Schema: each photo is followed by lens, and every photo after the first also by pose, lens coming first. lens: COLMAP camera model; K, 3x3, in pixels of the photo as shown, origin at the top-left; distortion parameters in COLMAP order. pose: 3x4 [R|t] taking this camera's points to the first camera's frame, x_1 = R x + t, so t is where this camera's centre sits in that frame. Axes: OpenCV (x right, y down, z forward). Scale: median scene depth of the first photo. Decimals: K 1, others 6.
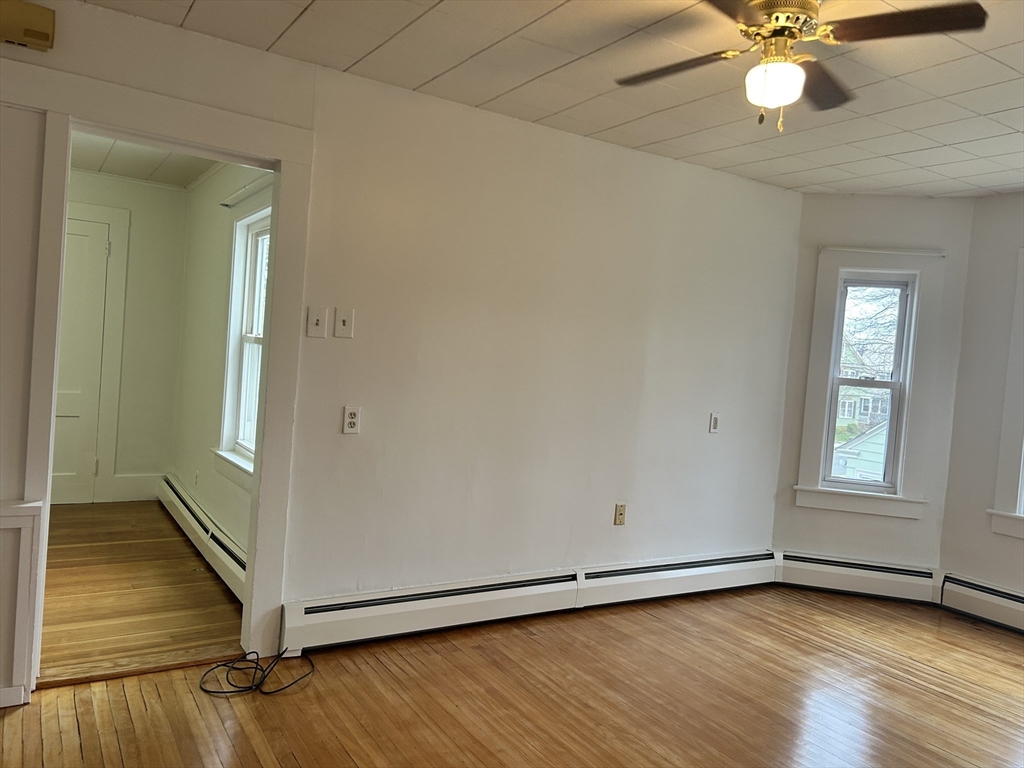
lens RADIAL K [[770.1, 0, 519.8], [0, 770.1, 382.6], [0, 0, 1]] dist [0.052841, -0.055071]
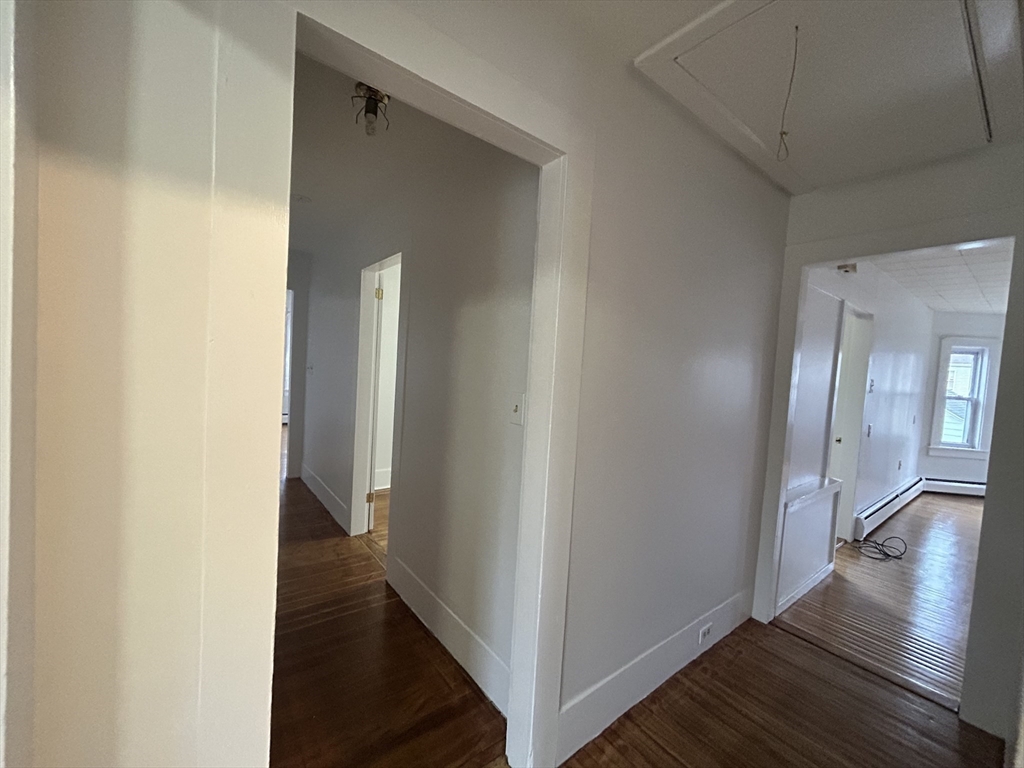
lens RADIAL K [[414.6, 0, 510.4], [0, 414.6, 383.2], [0, 0, 1]] dist [-0.001968, 0.000962]
pose [[0.995544, -0.016623, 0.092821, -0.921530], [0.014905, 0.999705, 0.019172, -0.083827], [-0.093113, -0.017703, 0.995498, -0.042105]]
